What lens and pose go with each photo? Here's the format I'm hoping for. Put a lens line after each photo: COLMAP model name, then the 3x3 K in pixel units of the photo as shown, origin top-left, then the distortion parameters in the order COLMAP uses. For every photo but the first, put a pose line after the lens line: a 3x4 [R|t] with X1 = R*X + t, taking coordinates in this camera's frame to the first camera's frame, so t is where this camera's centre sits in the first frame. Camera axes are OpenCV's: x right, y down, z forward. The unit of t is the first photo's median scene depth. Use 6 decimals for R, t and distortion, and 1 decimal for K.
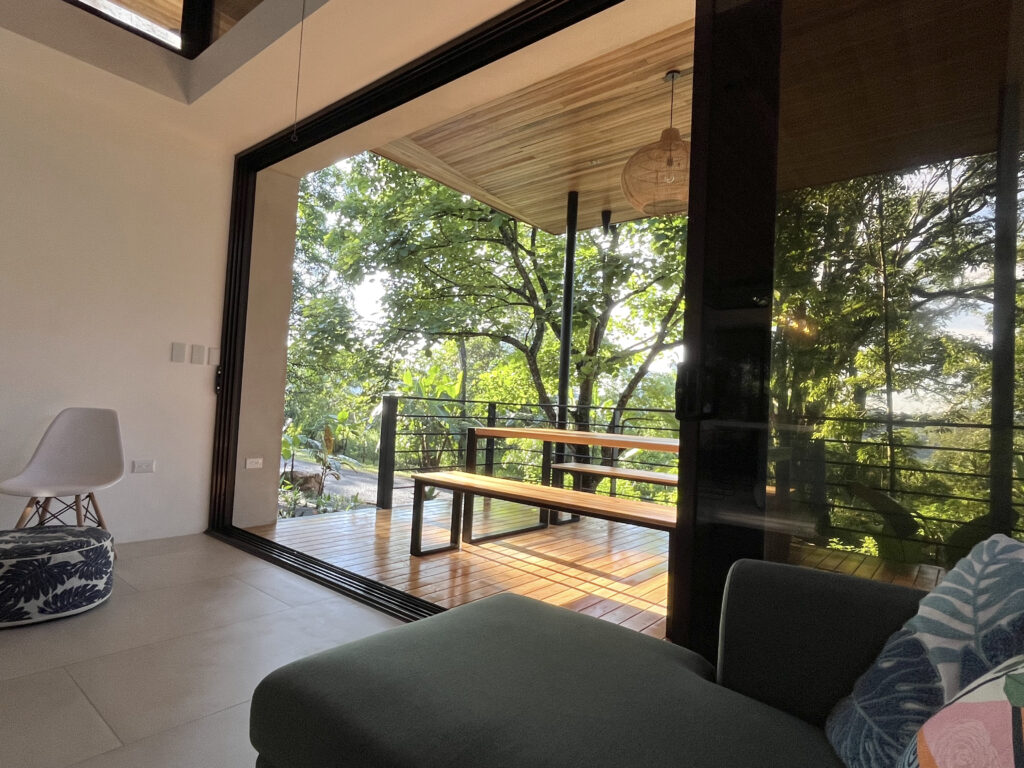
lens RADIAL K [[566.4, 0, 511.6], [0, 566.4, 384.6], [0, 0, 1]] dist [0.003188, 0.001419]
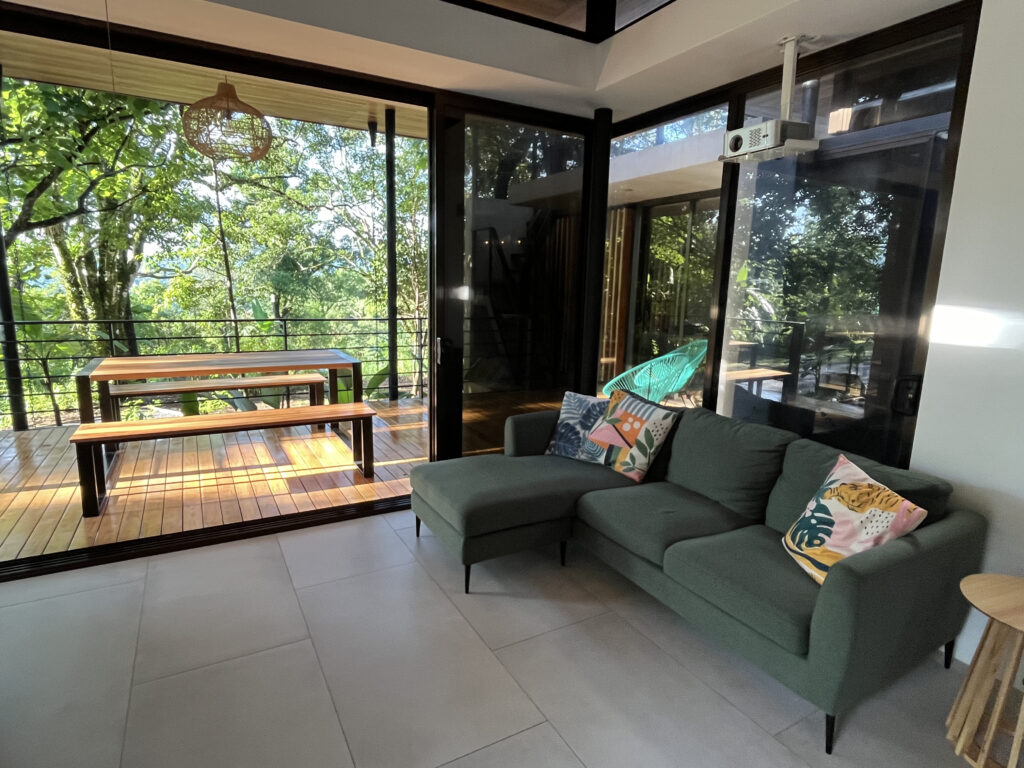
lens RADIAL K [[566.4, 0, 510.9], [0, 566.4, 384.7], [0, 0, 1]] dist [0.003188, 0.001419]
pose [[0.361746, -0.213373, 0.907531, -0.777931], [-0.042376, 0.968687, 0.244643, -0.198829], [-0.931313, -0.126956, 0.341376, 0.015216]]
